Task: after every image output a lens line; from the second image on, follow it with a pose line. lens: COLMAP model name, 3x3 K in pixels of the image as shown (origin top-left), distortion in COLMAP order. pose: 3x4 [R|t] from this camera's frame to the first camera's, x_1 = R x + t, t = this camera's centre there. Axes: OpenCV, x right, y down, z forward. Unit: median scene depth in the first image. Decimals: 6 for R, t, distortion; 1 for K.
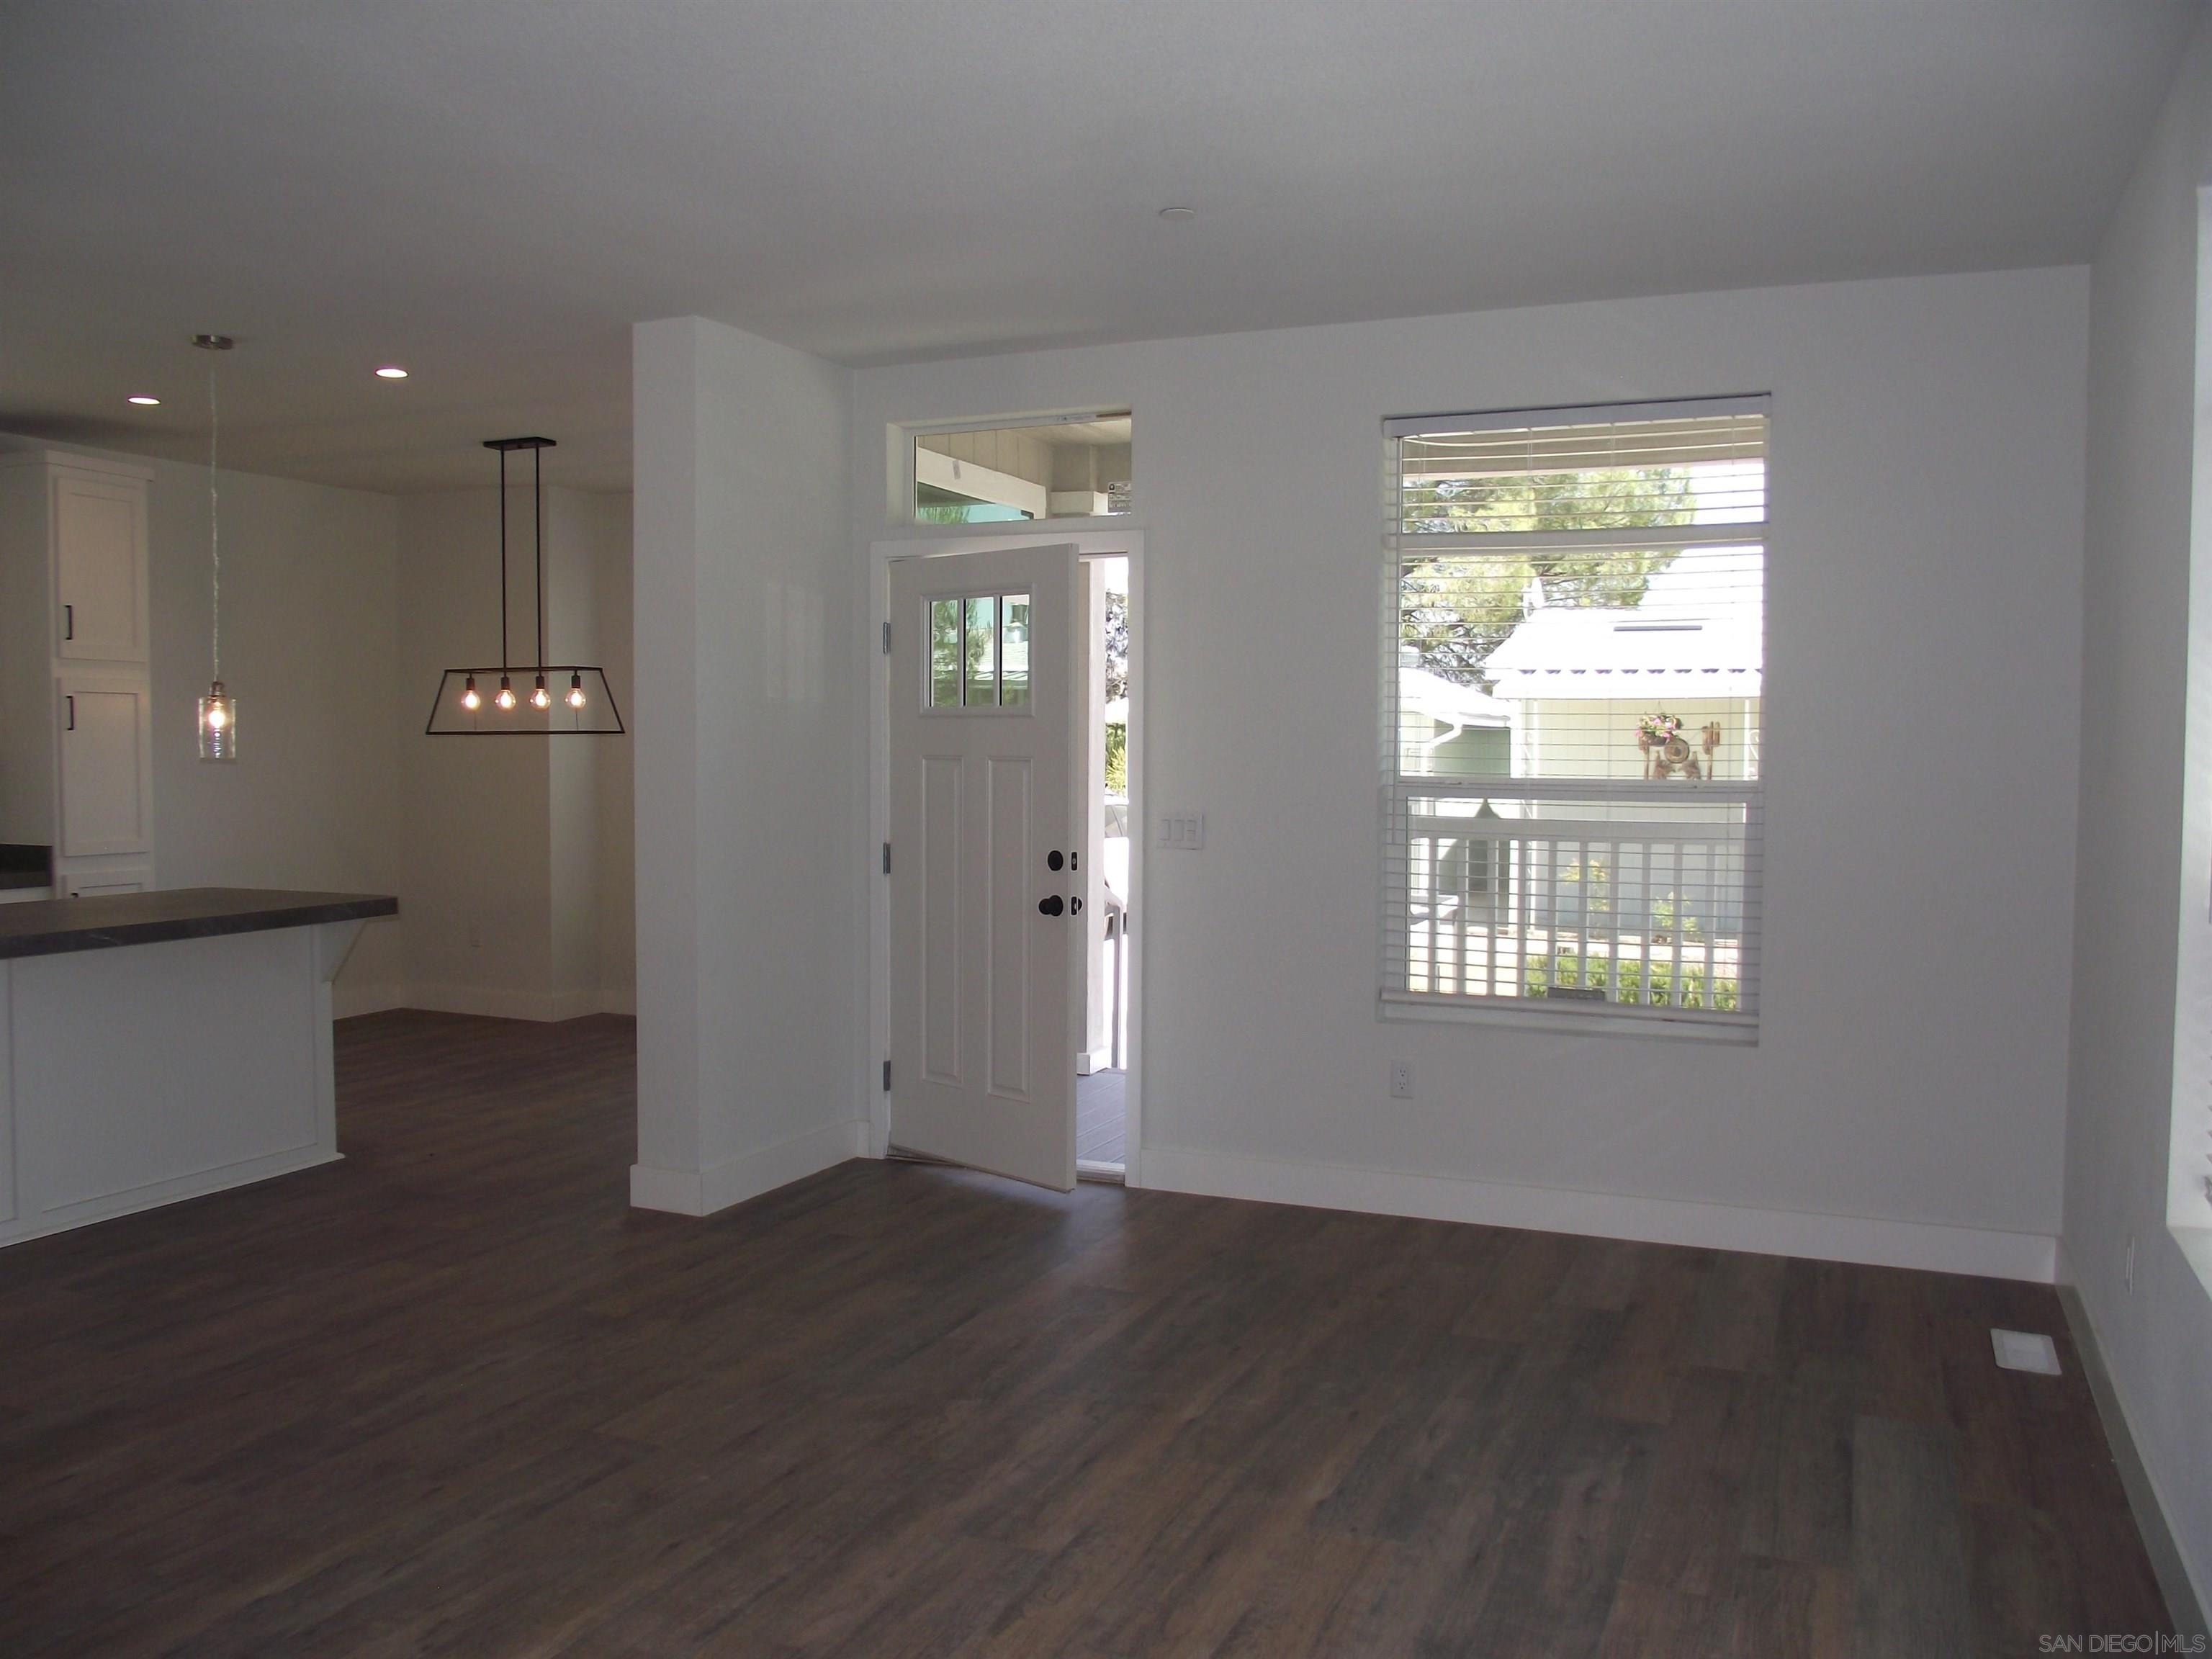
lens RADIAL K [[1677.2, 0, 1106.0], [0, 1677.2, 829.5], [0, 0, 1]] dist [-0.062761, 0.004189]
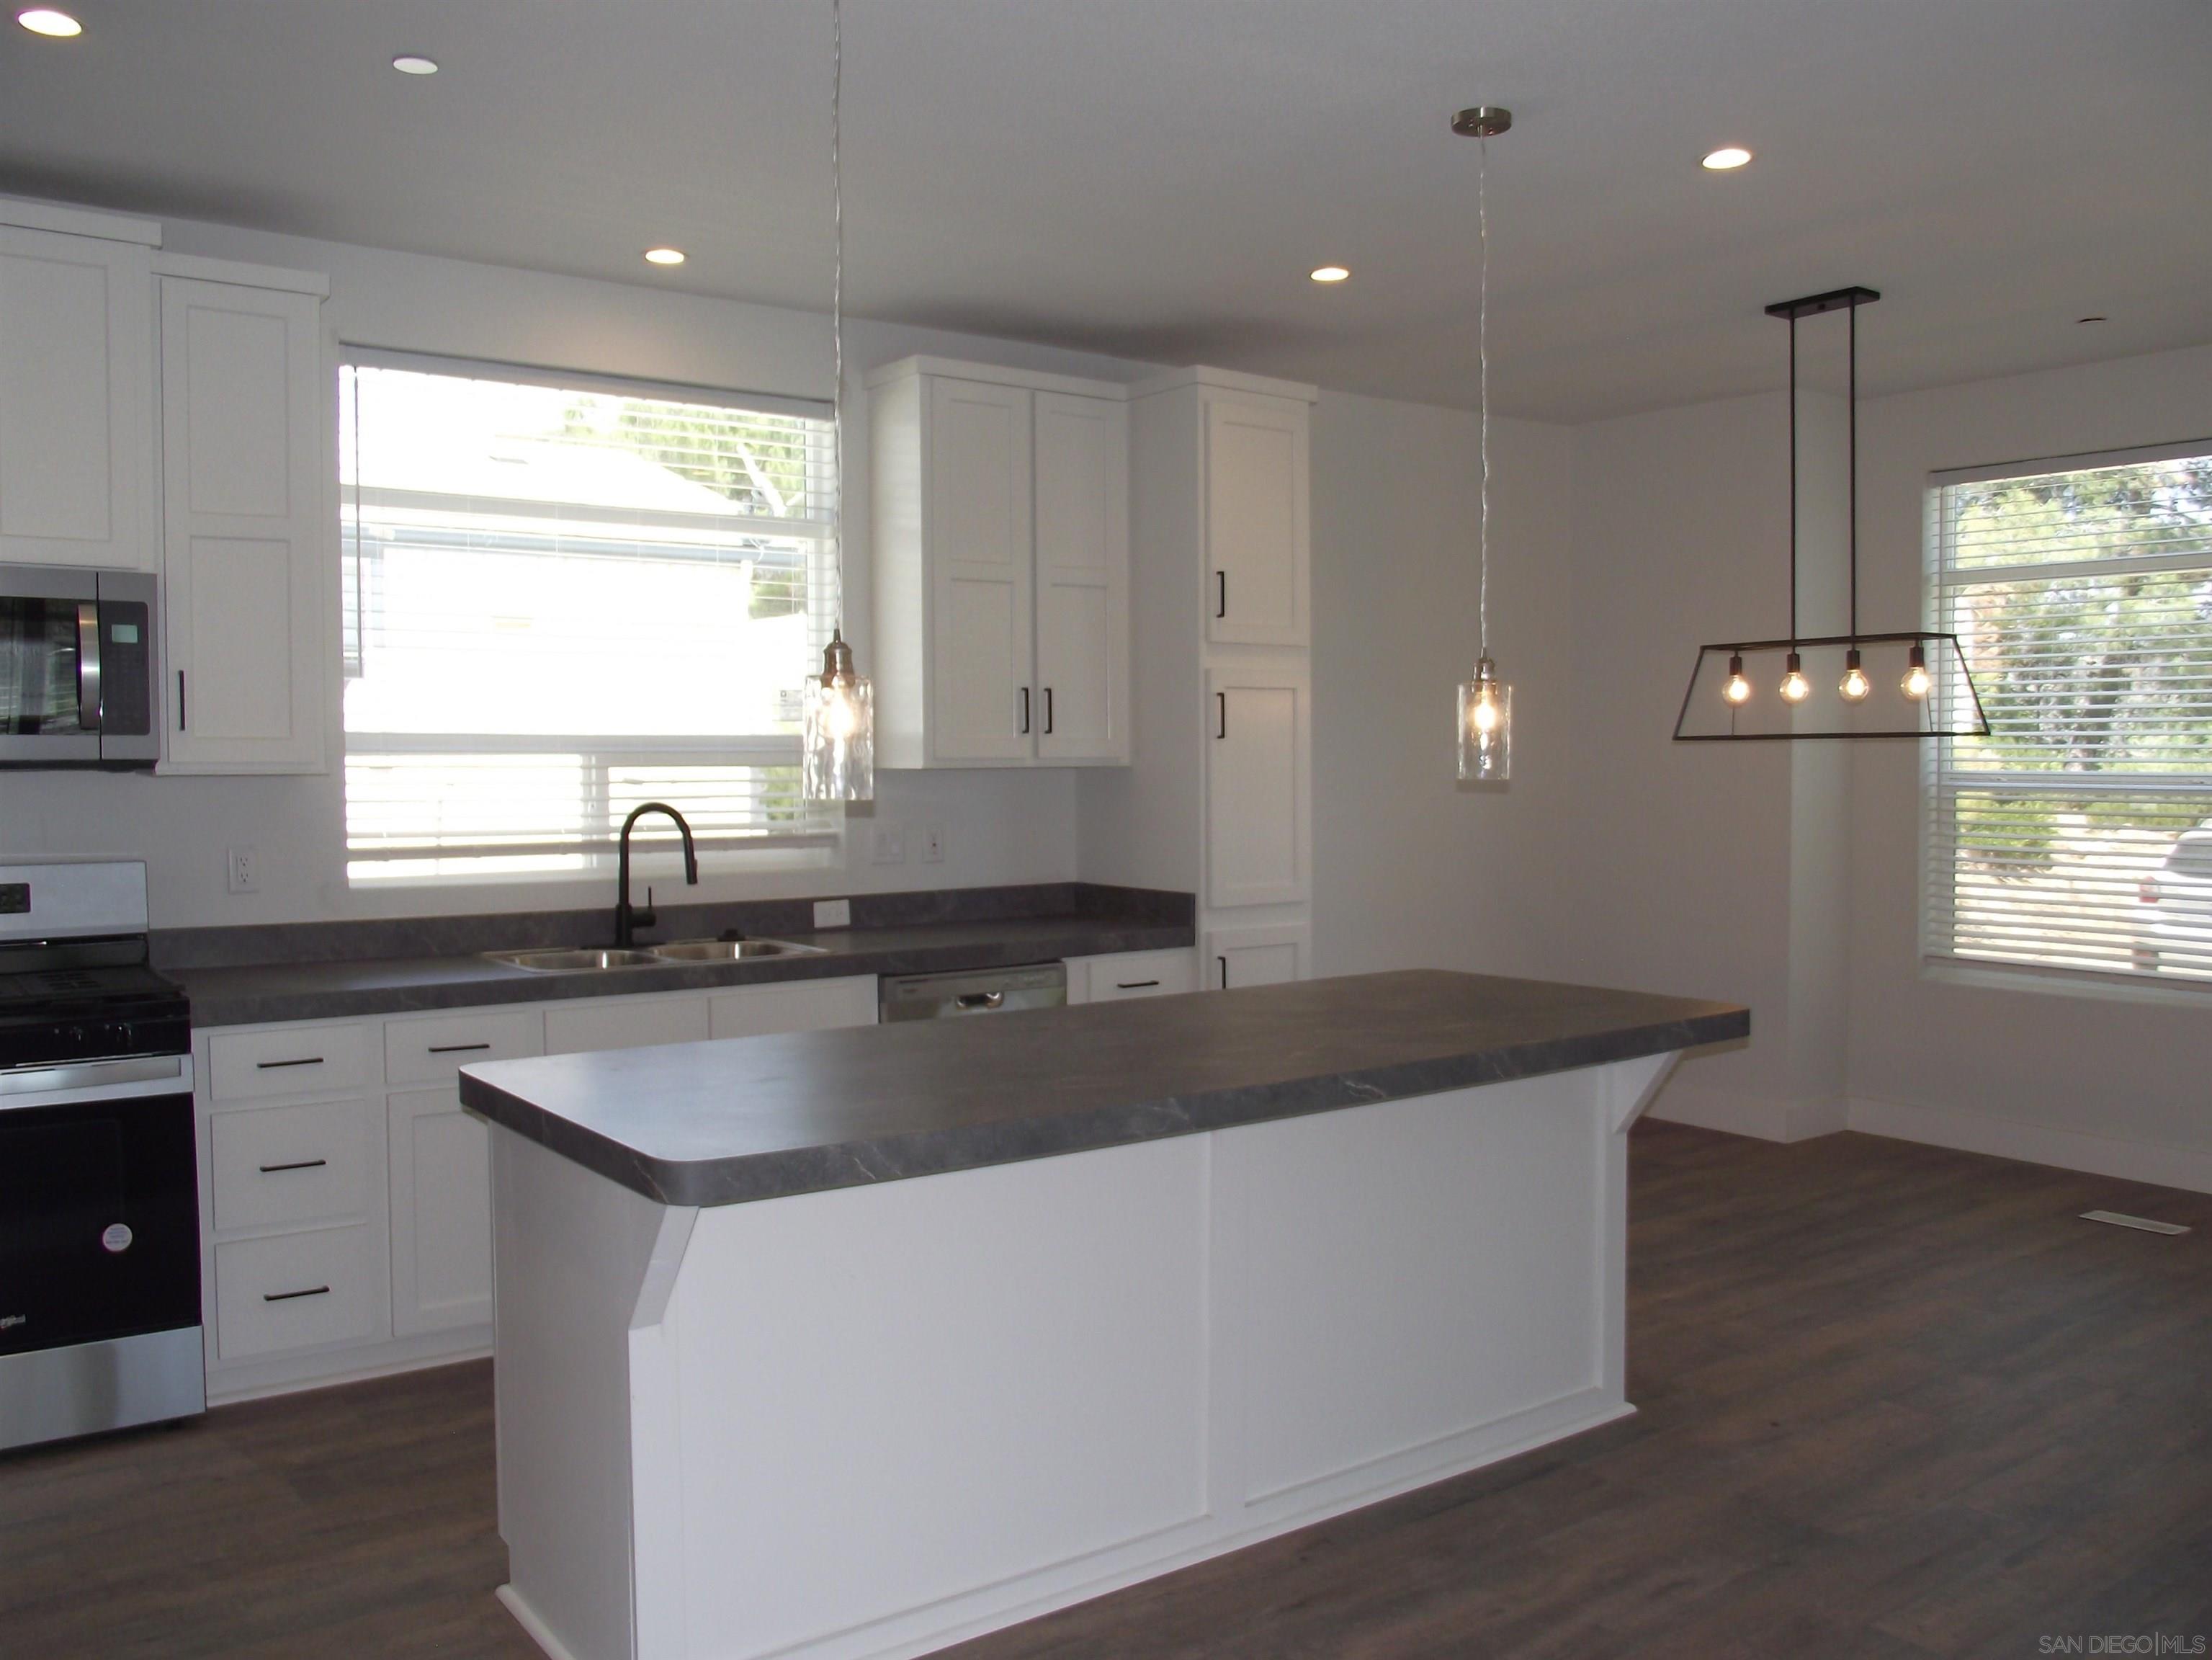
lens RADIAL K [[1834.7, 0, 1178.1], [0, 1834.7, 836.2], [0, 0, 1]] dist [-0.074187, 0.005263]
pose [[0.865086, 0.013737, -0.501436, -0.228506], [-0.015712, 0.999877, 0.000286, -0.015874], [0.501378, 0.007631, 0.865195, 0.264657]]
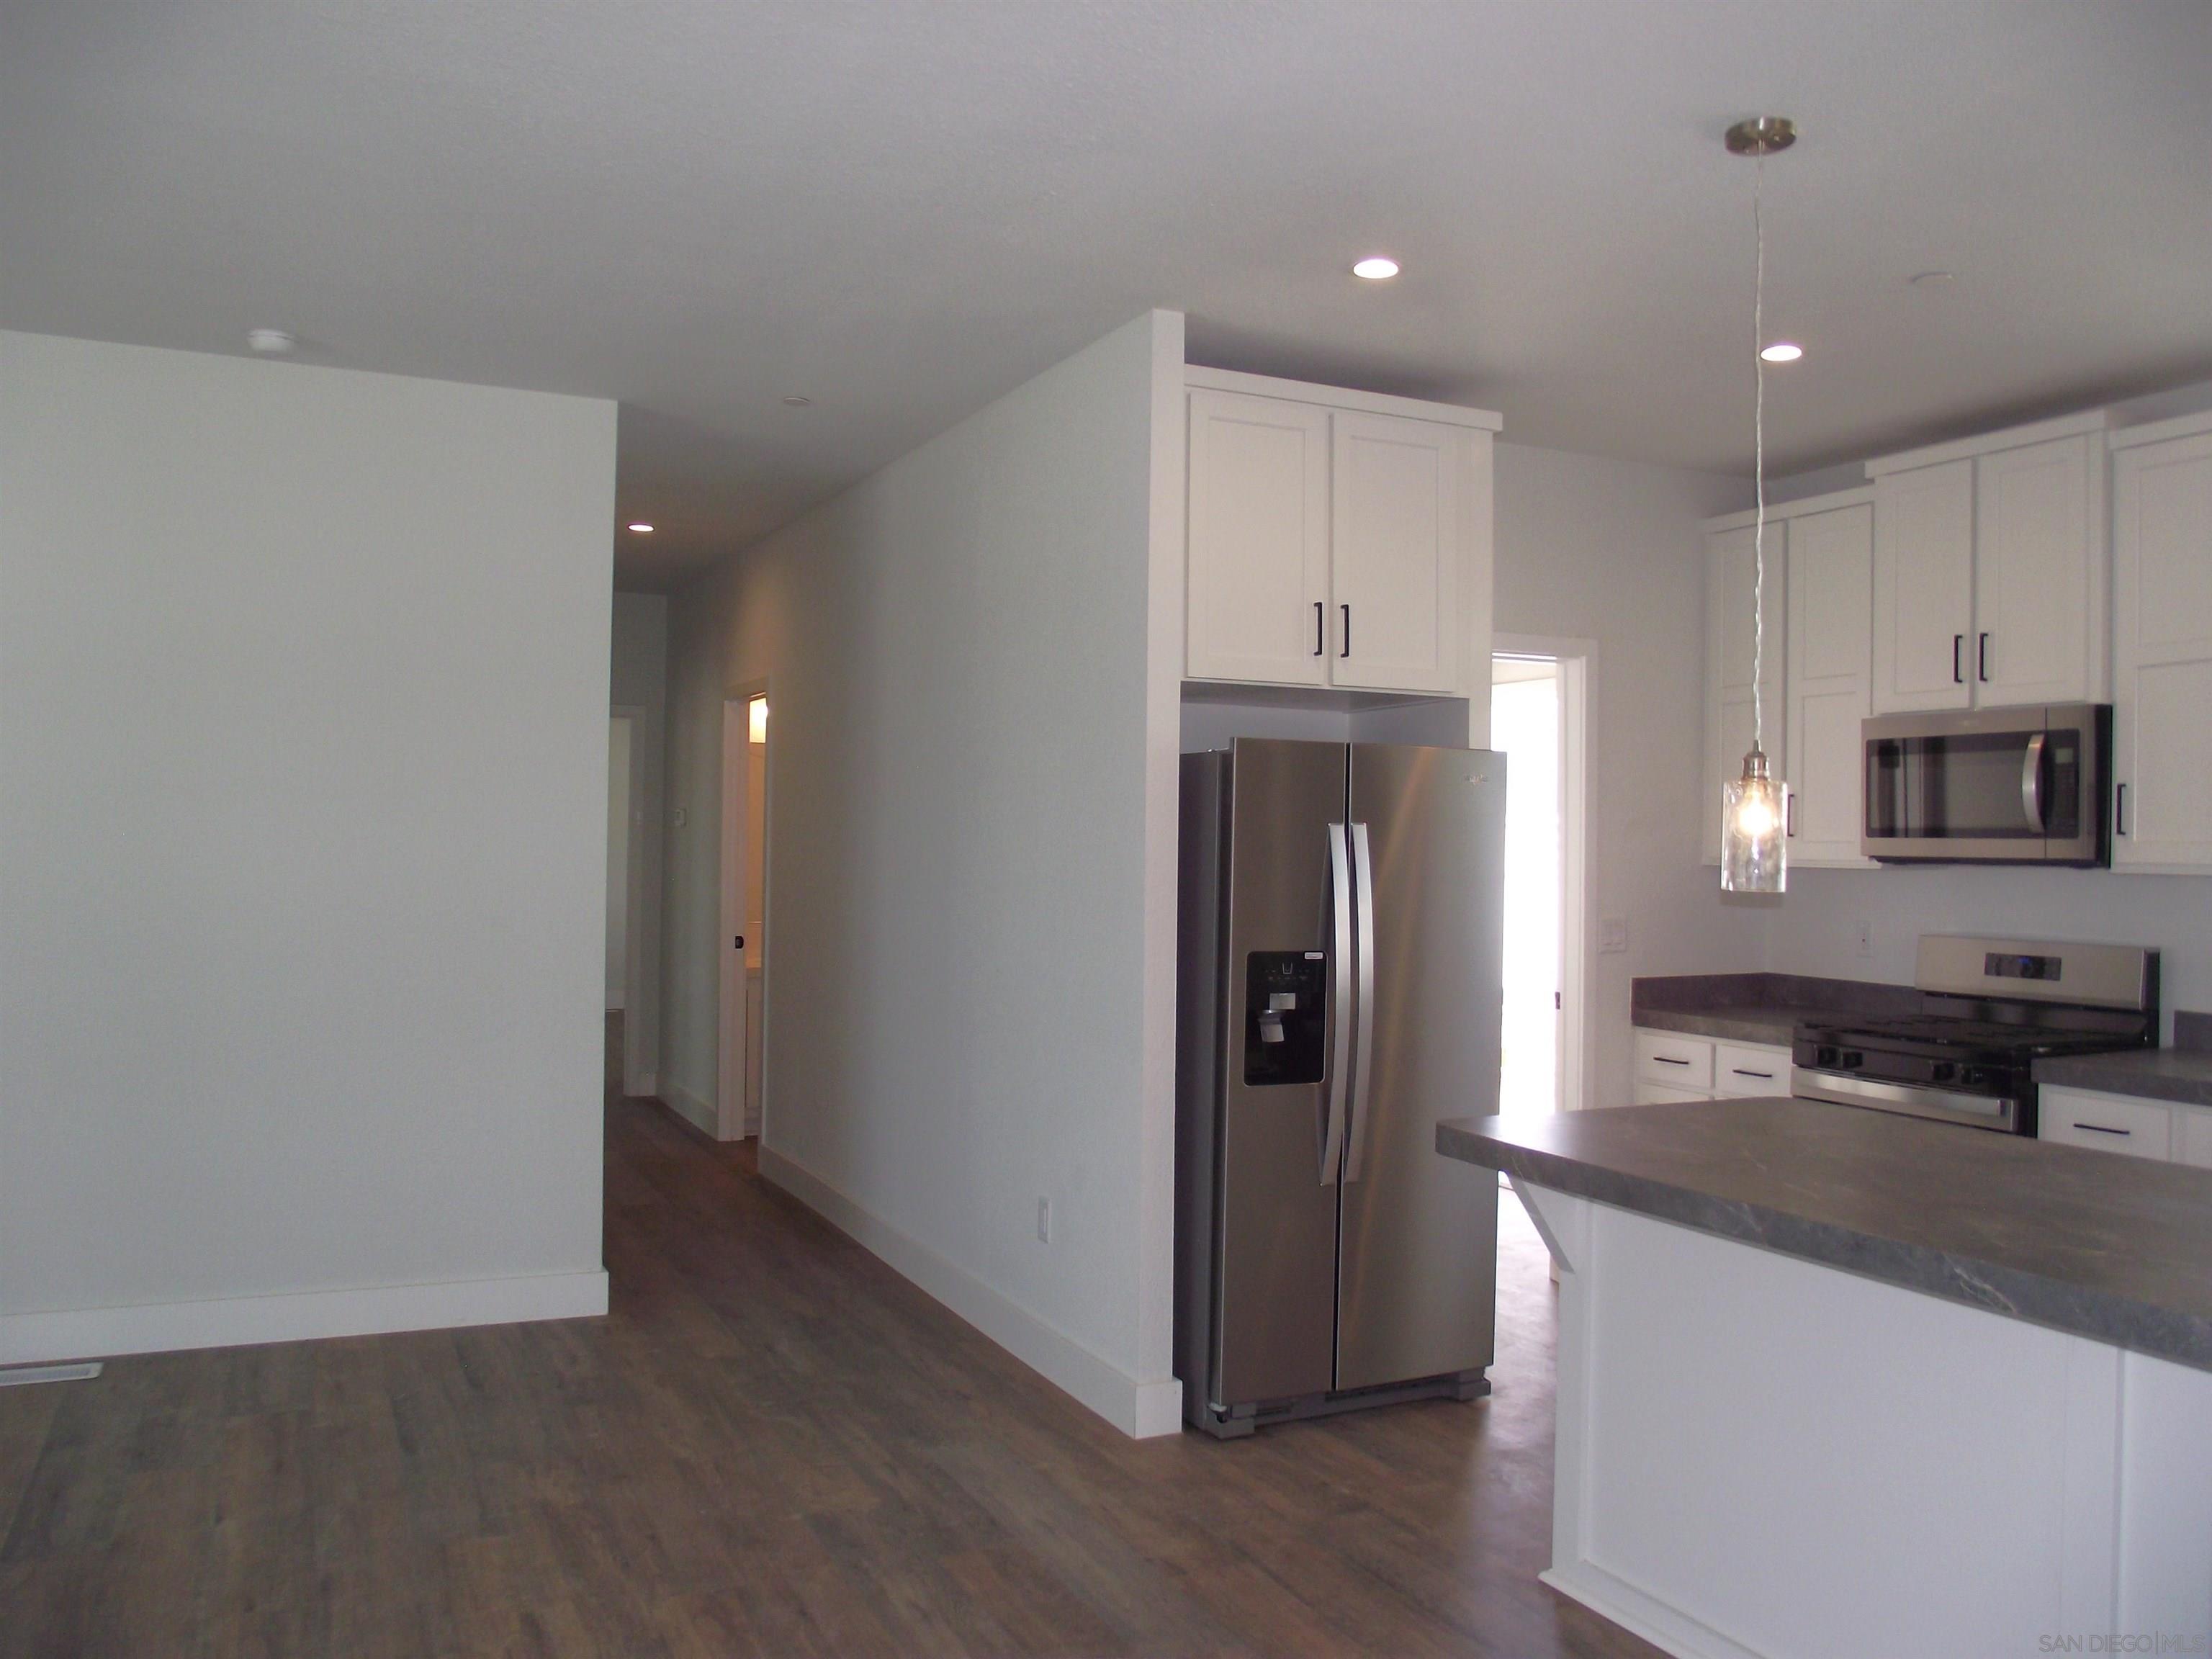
lens RADIAL K [[1739.0, 0, 1106.0], [0, 1739.0, 829.5], [0, 0, 1]] dist [-0.005294, 0.000476]
pose [[-0.638727, -0.018978, -0.769200, -0.043273], [-0.053679, 0.998359, 0.019942, -0.041043], [0.767559, 0.054028, -0.638697, 0.754507]]
